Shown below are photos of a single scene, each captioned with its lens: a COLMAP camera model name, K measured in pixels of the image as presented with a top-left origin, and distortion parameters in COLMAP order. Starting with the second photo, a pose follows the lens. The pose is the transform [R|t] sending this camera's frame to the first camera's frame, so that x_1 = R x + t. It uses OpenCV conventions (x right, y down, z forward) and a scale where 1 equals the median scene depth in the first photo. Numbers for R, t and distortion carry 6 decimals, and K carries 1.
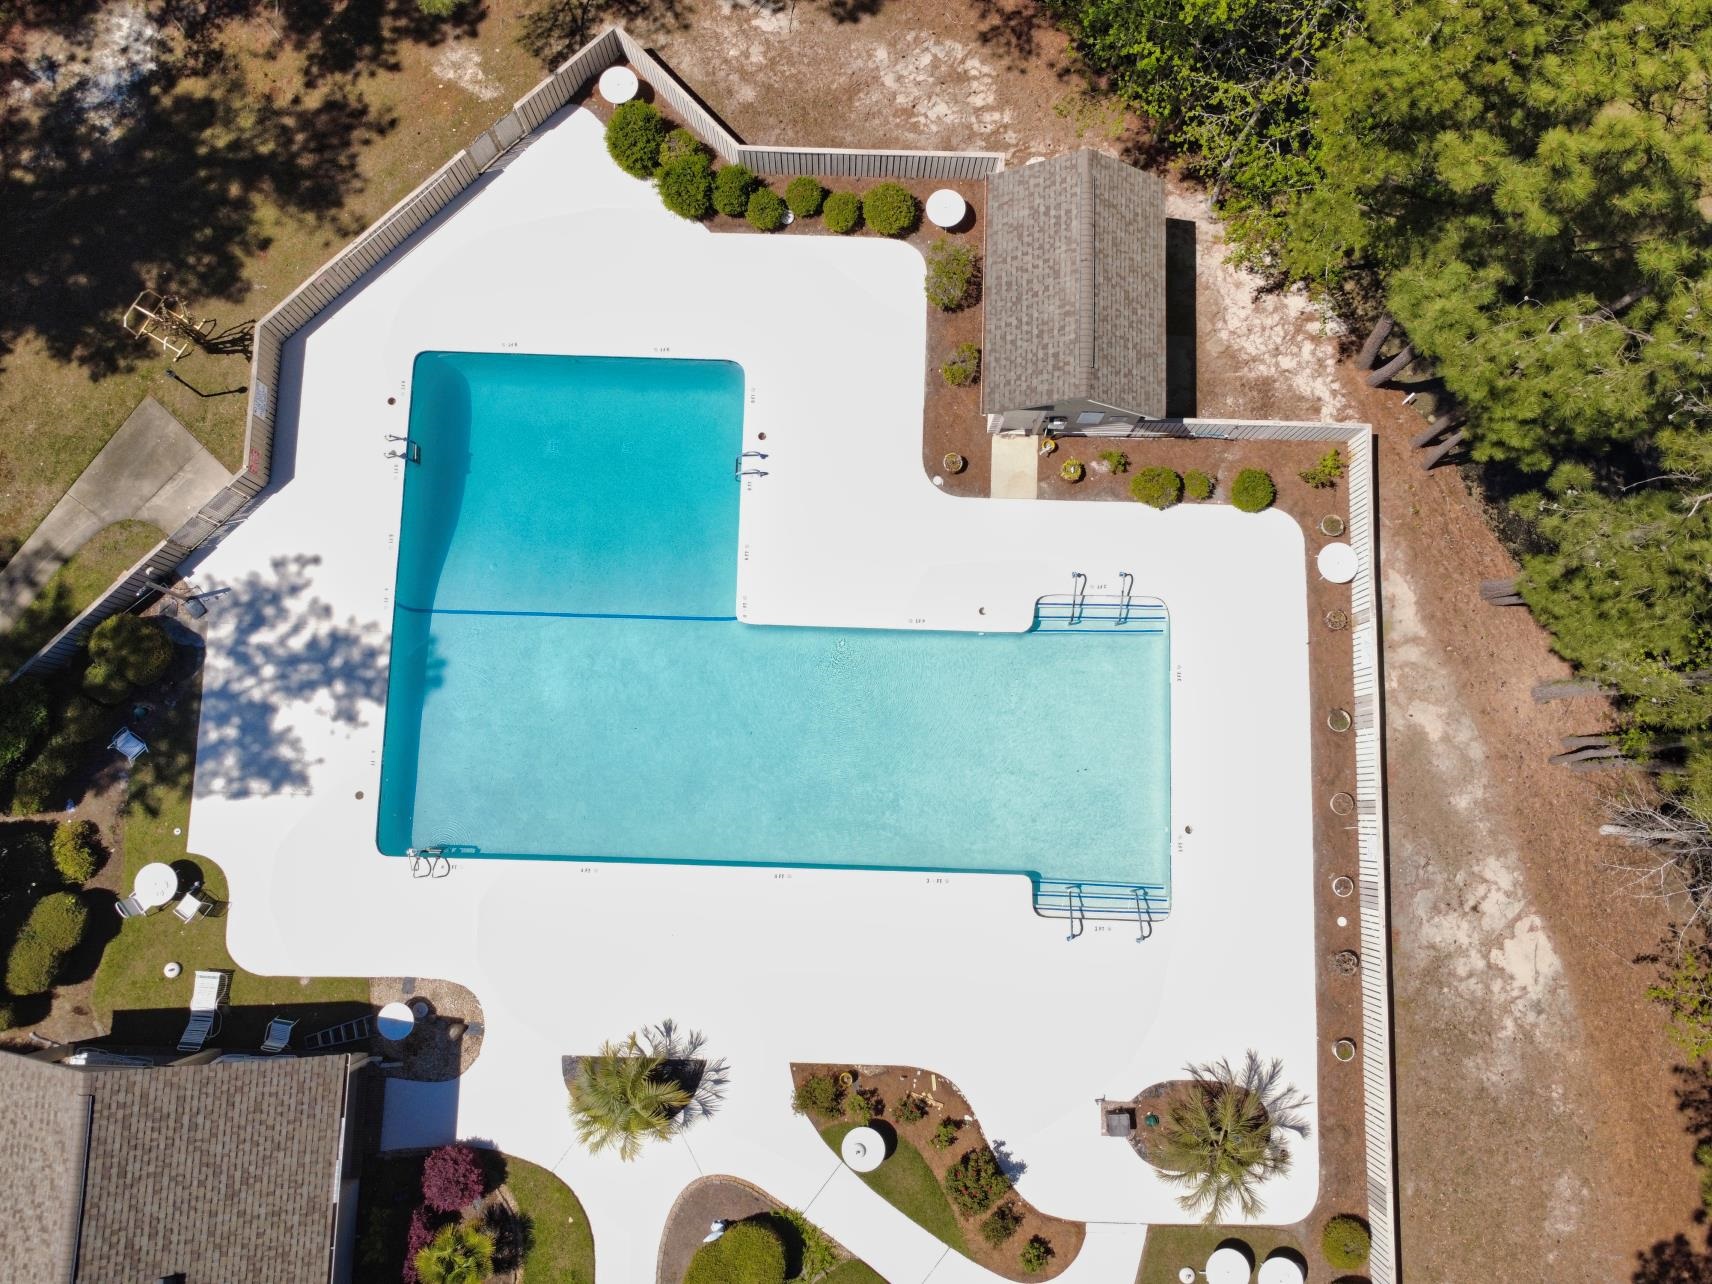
lens RADIAL K [[1323.3, 0, 866.8], [0, 1323.3, 625.9], [0, 0, 1]] dist [0.006706, -0.003560]
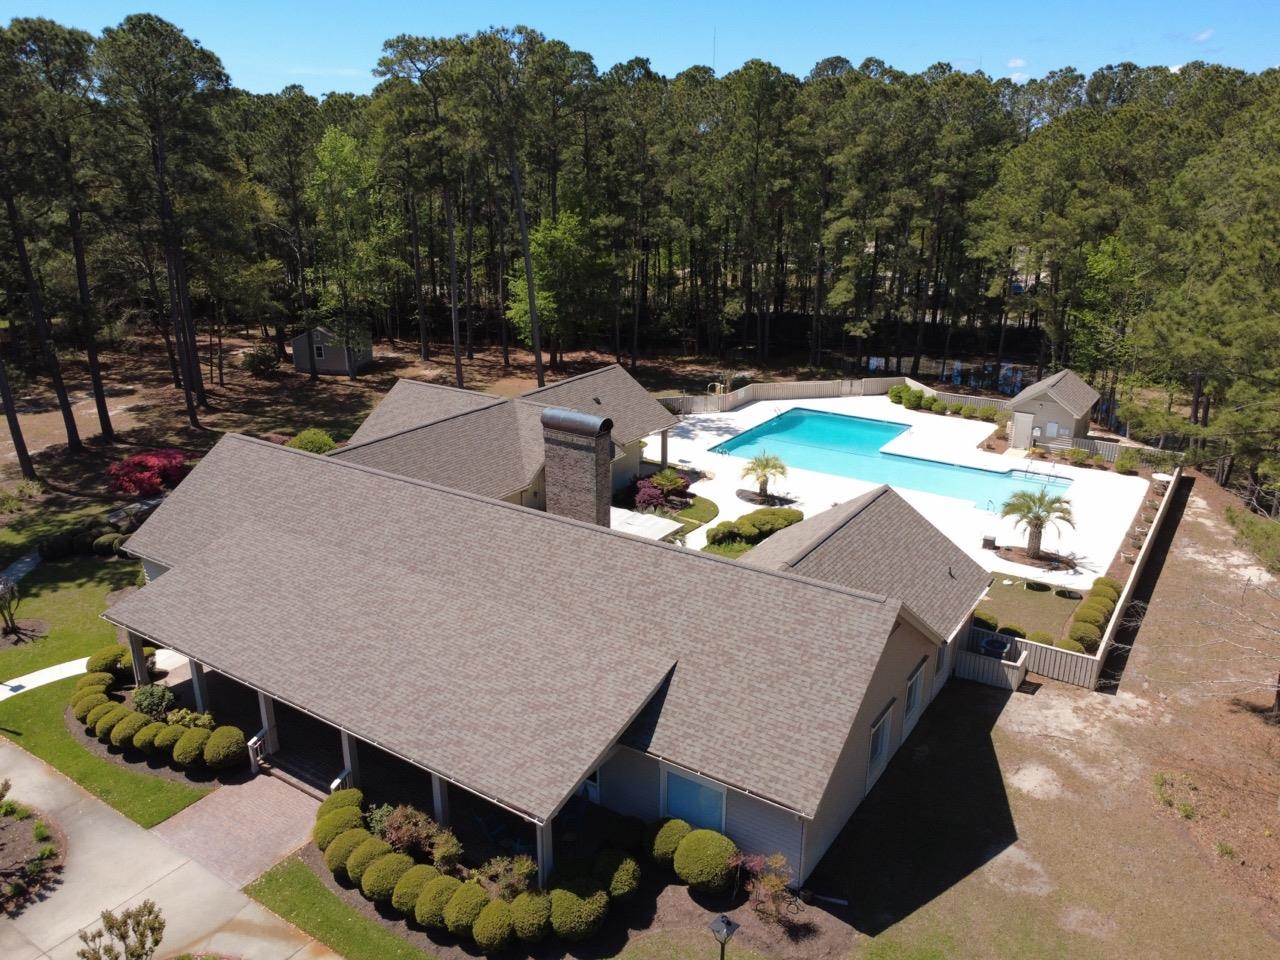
lens RADIAL K [[989.4, 0, 641.7], [0, 989.4, 478.1], [0, 0, 1]] dist [0.006706, -0.003560]
pose [[0.850557, 0.152998, -0.503135, 0.451476], [-0.519146, 0.396948, -0.756915, 1.617113], [0.083912, 0.904999, 0.417055, 0.270328]]
